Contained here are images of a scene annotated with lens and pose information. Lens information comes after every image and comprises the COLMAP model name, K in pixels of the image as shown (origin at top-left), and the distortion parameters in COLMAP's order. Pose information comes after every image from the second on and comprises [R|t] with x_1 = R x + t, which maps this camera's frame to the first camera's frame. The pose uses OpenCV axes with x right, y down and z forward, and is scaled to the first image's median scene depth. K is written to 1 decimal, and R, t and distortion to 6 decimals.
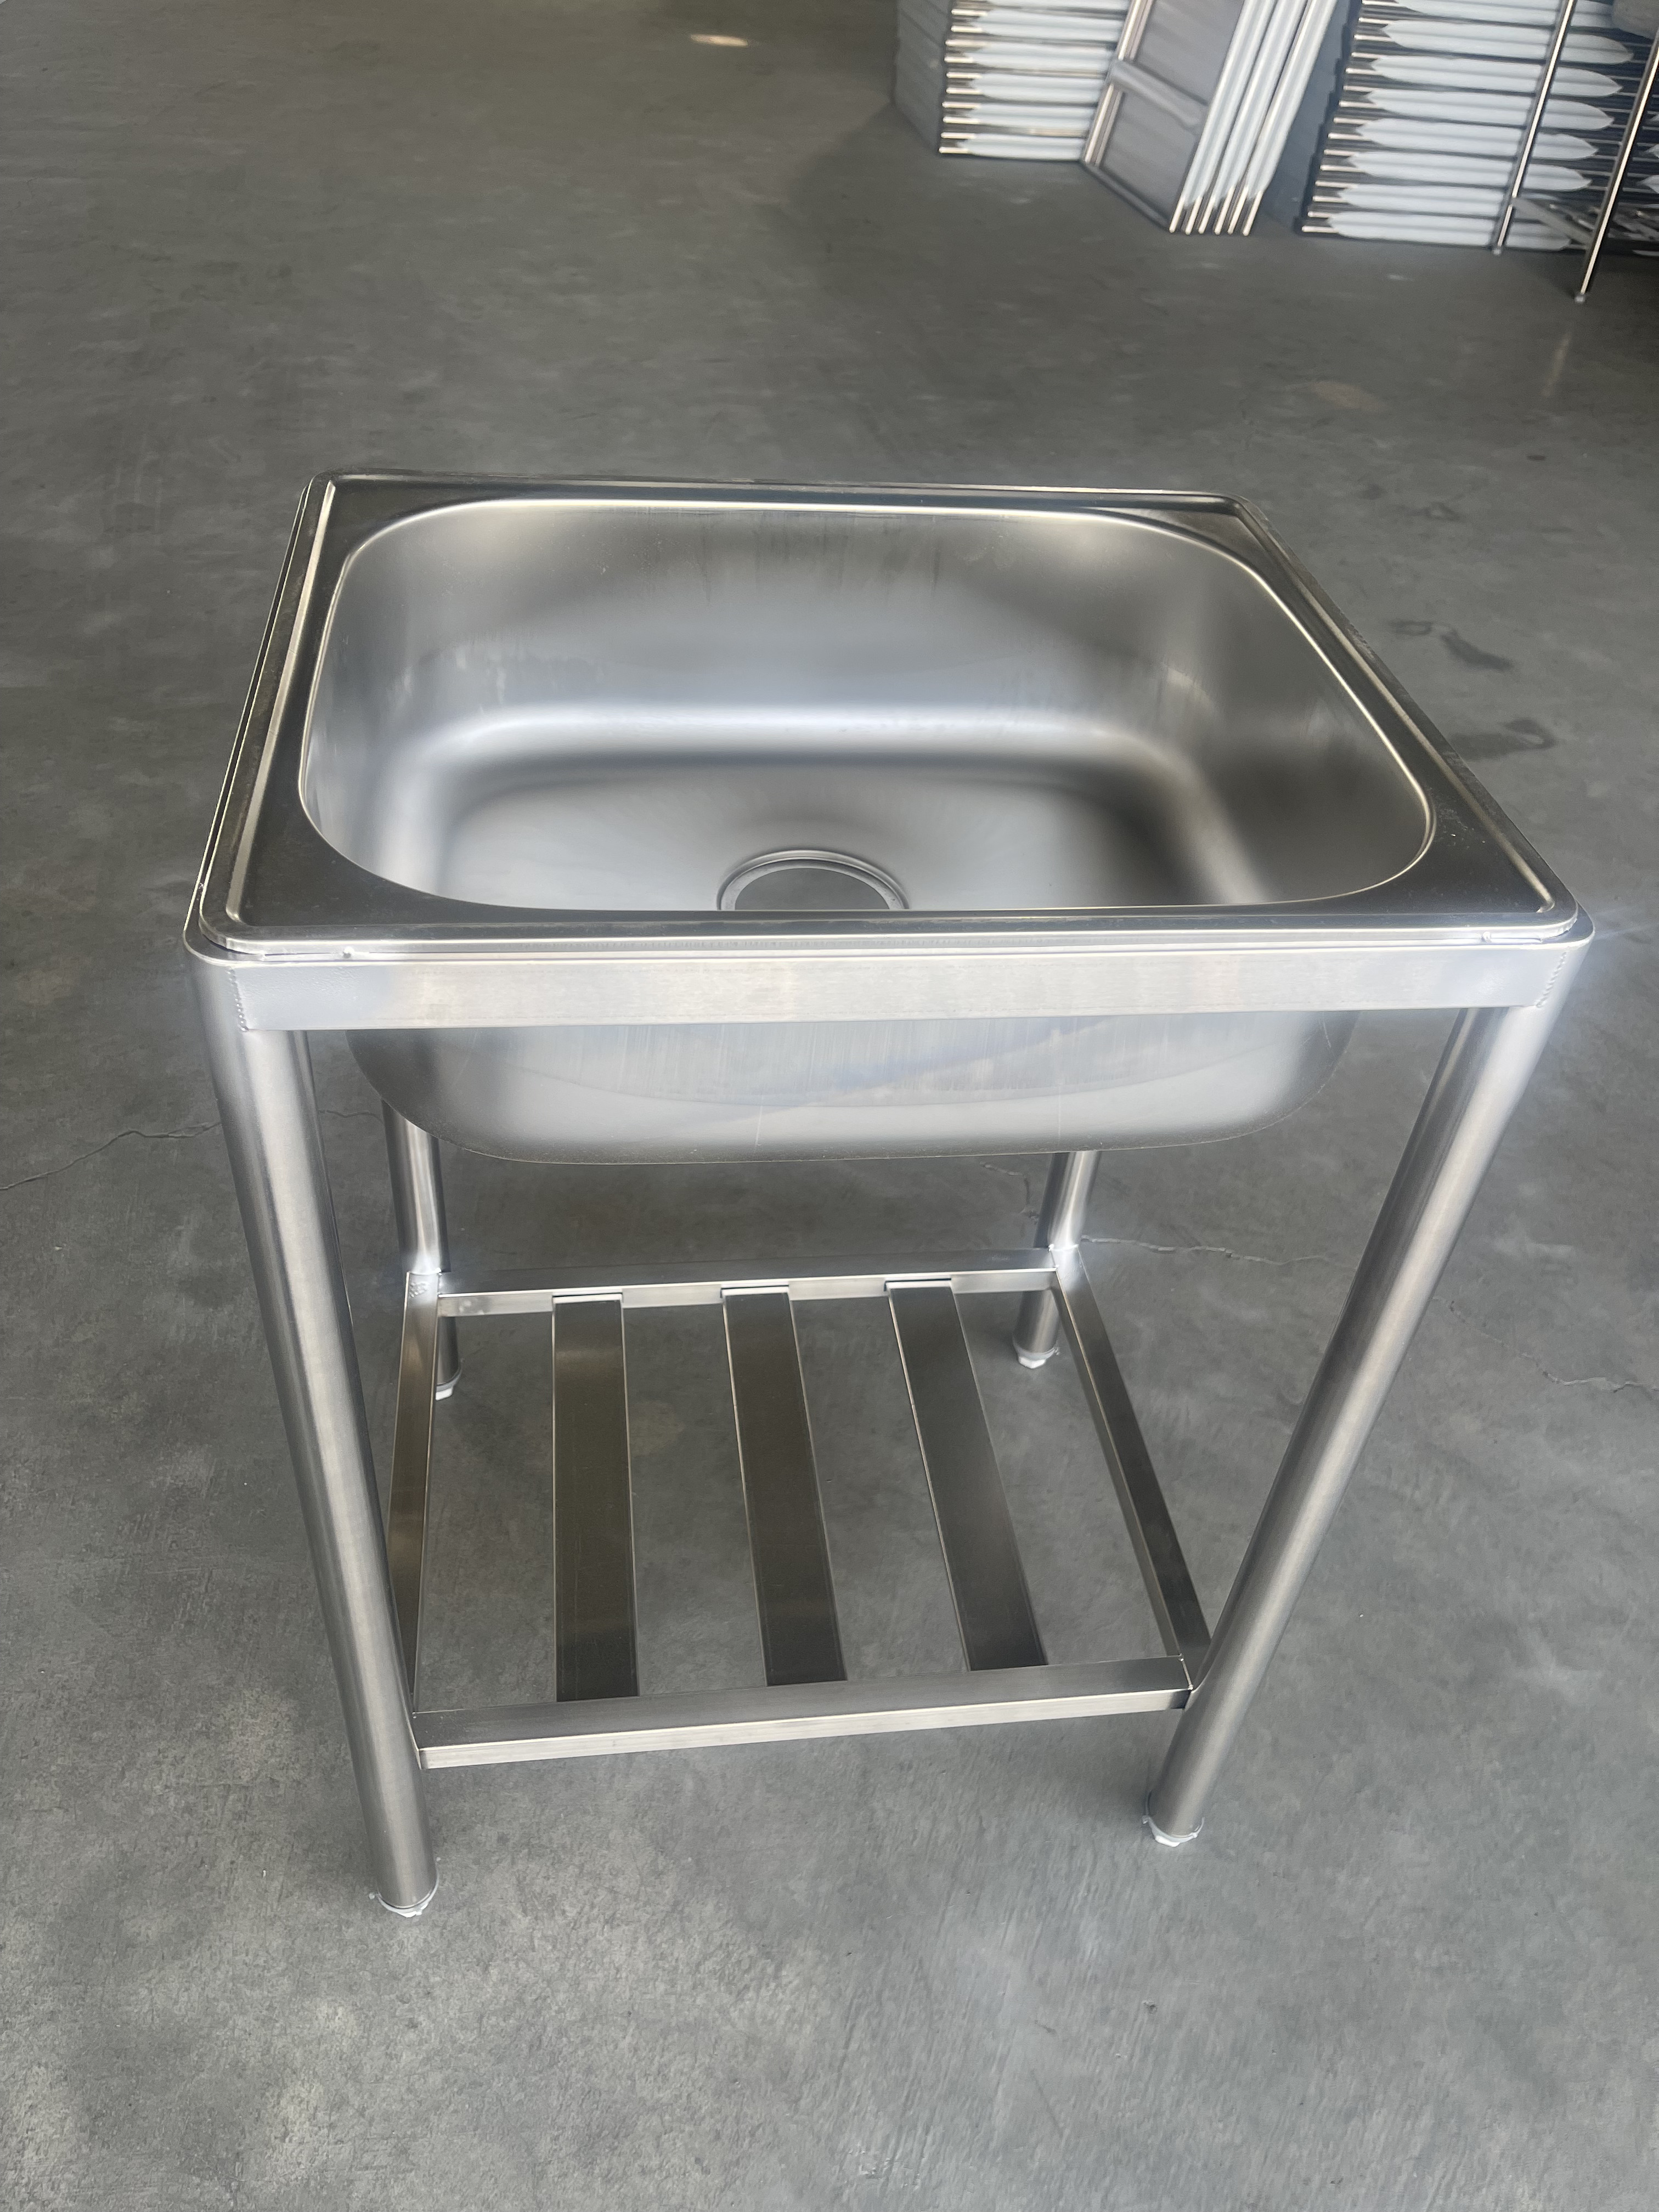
lens RADIAL K [[1681.9, 0, 825.9], [0, 1681.9, 1132.2], [0, 0, 1]] dist [0.086494, -0.121477]
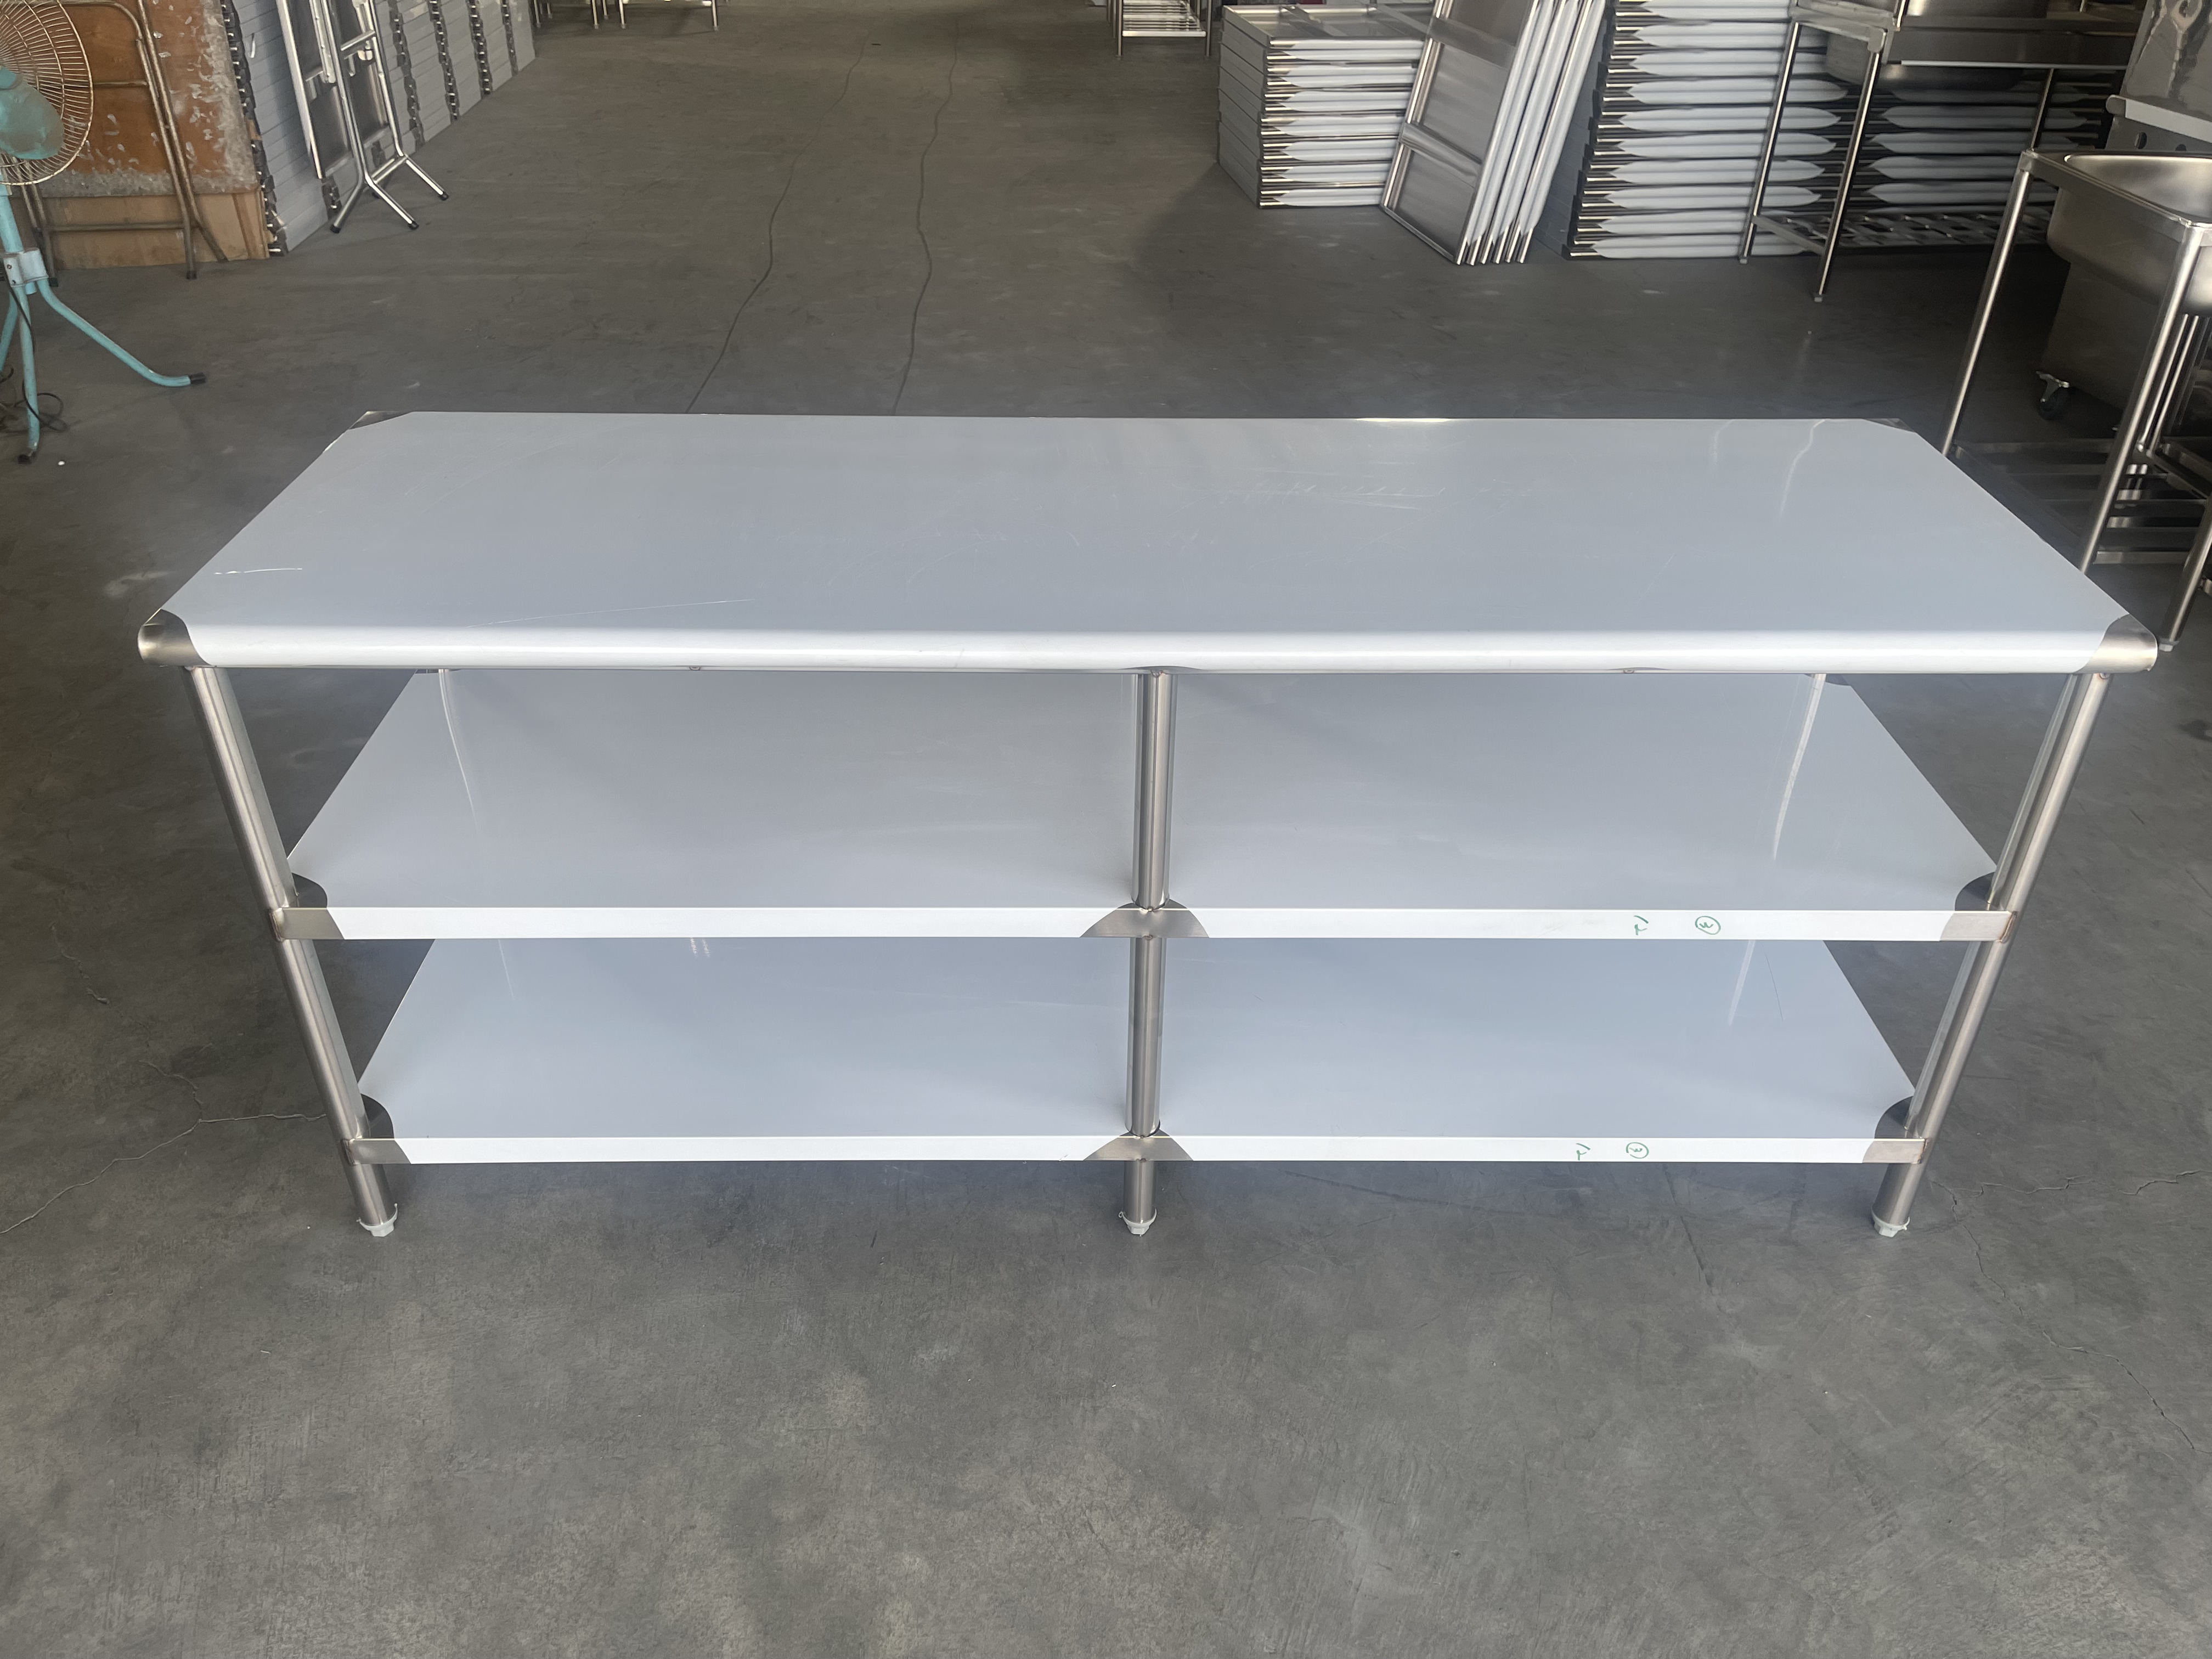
lens RADIAL K [[1681.9, 0, 1112.1], [0, 1681.9, 837.5], [0, 0, 1]] dist [0.086494, -0.121477]
pose [[0.998213, -0.041872, -0.042628, -0.012725], [0.035703, 0.990008, -0.136415, 0.058213], [0.047914, 0.134649, 0.989734, -0.373720]]
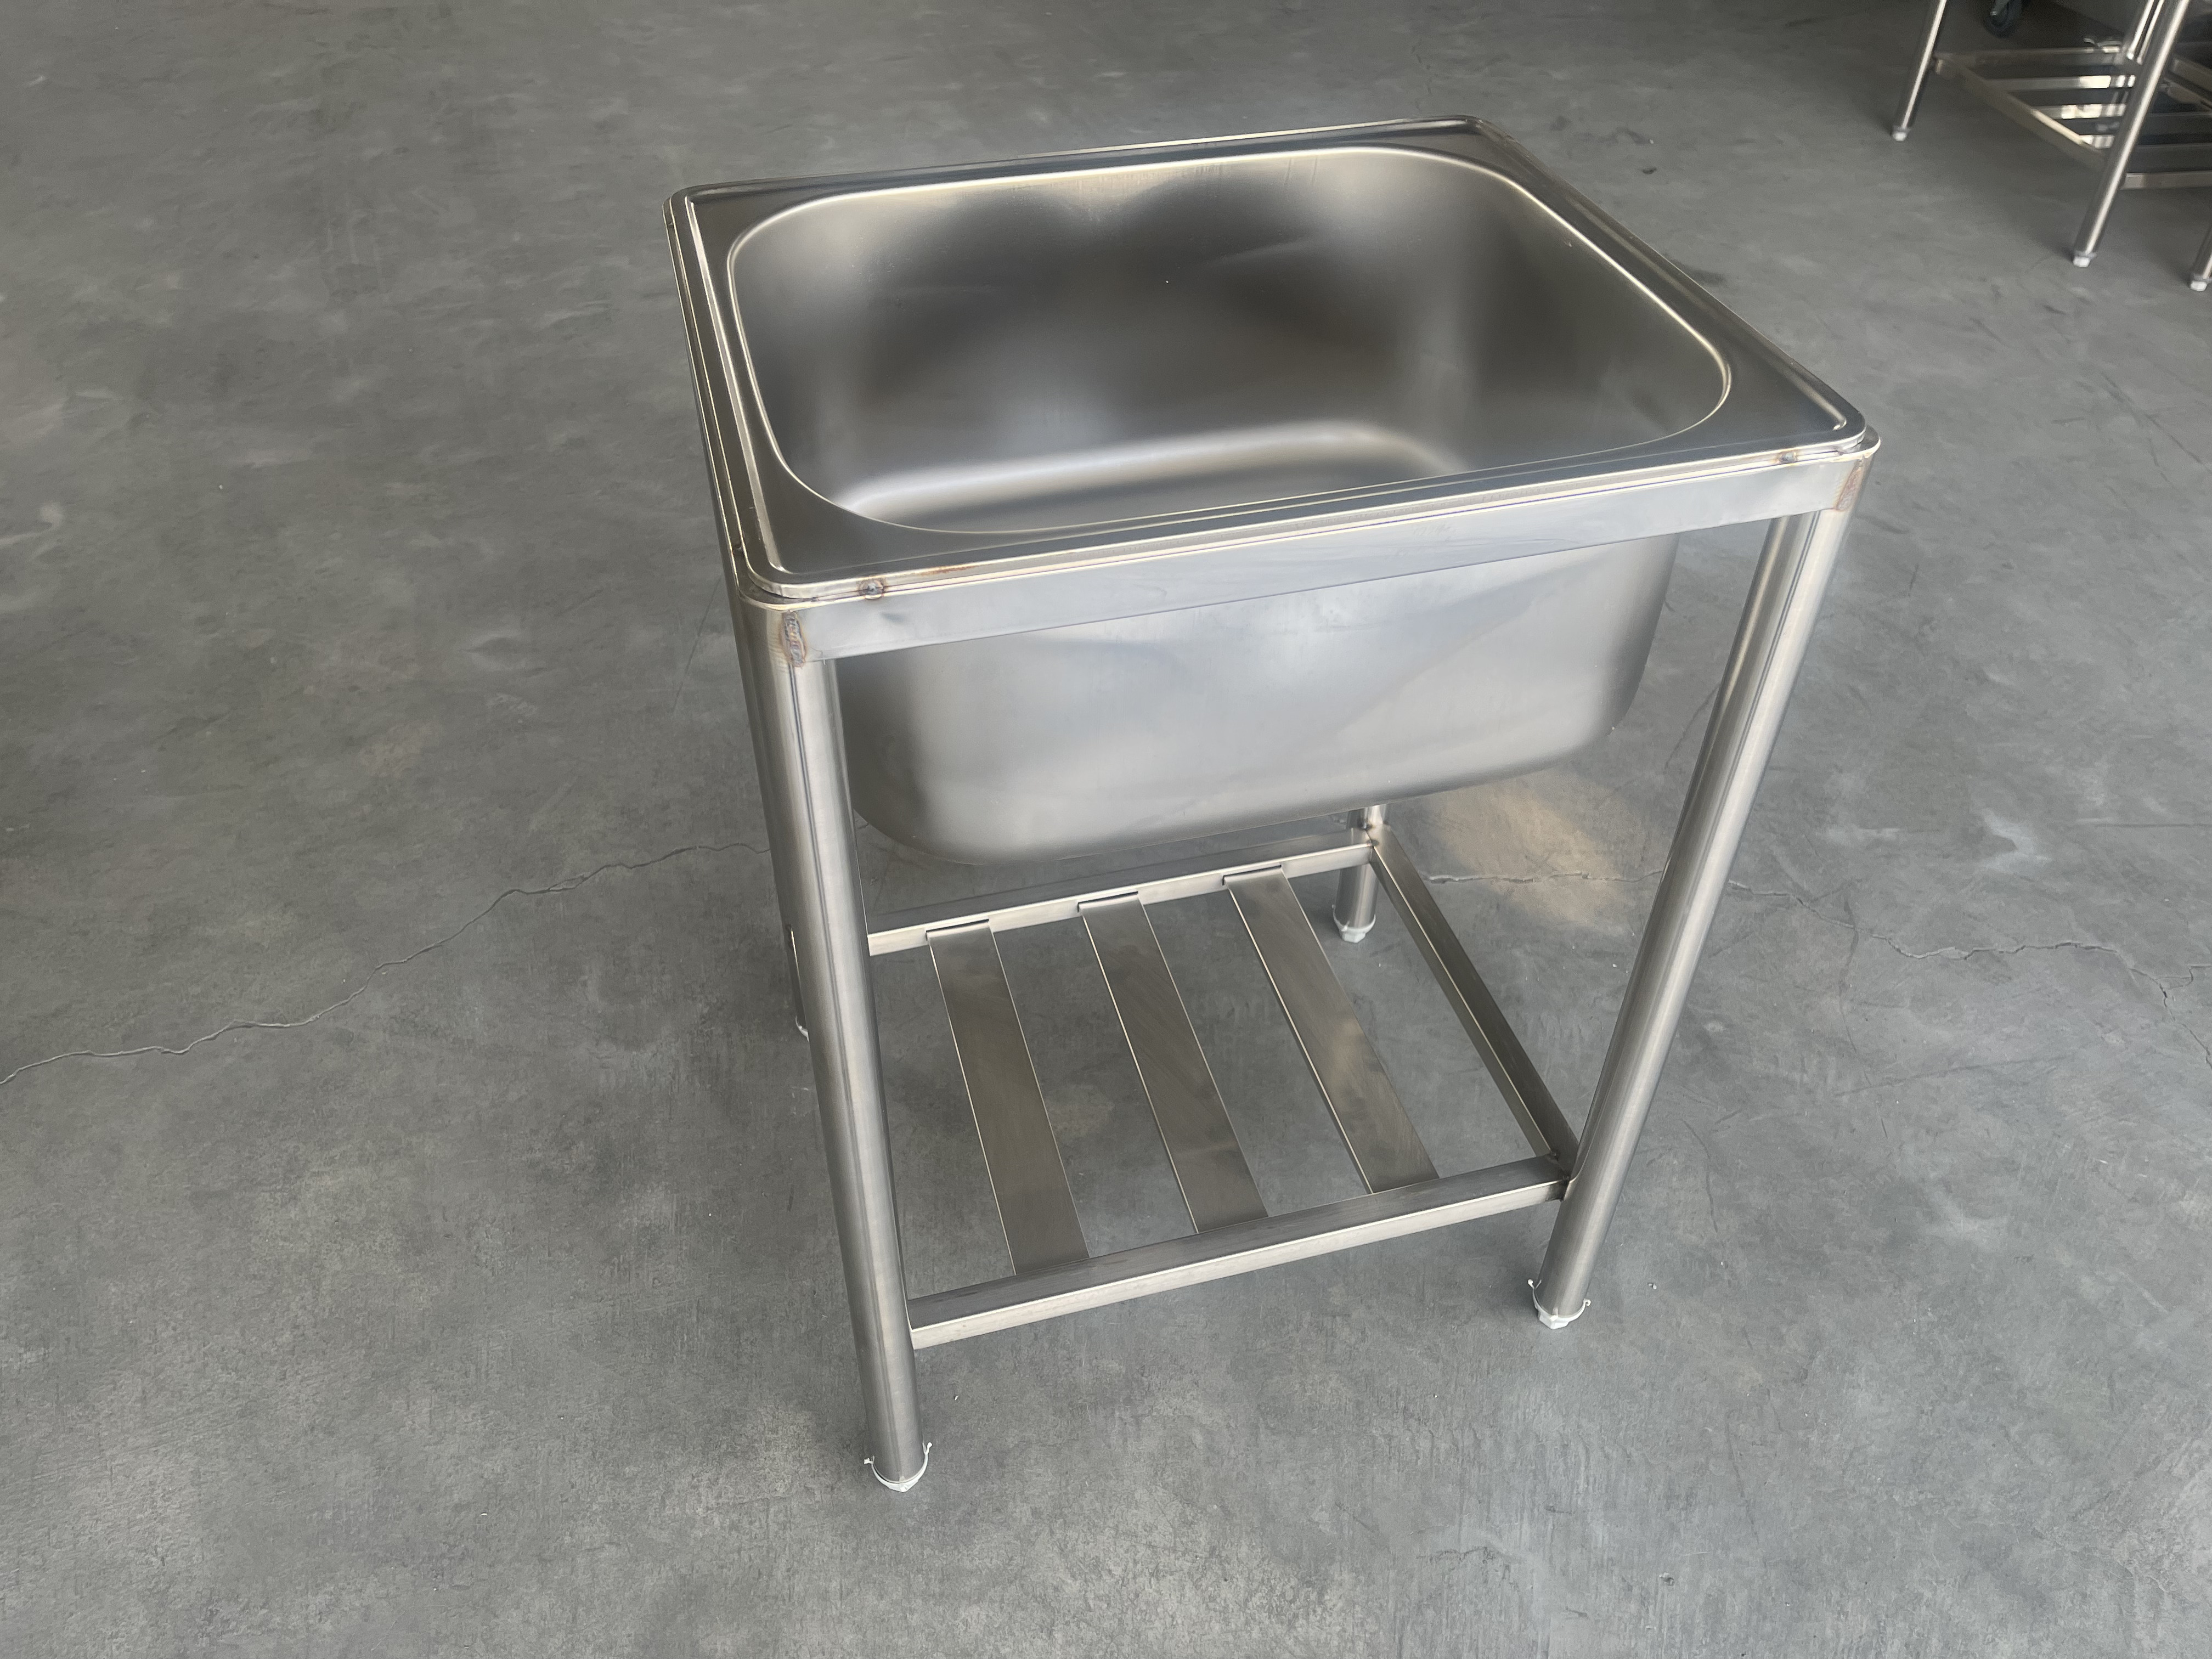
lens RADIAL K [[1681.9, 0, 1107.6], [0, 1681.9, 825.7], [0, 0, 1]] dist [0.086494, -0.121477]
pose [[0.991184, -0.122830, 0.049667, -0.102290], [0.122137, 0.992371, 0.016780, -0.012371], [-0.051349, -0.010566, 0.998625, -0.031767]]
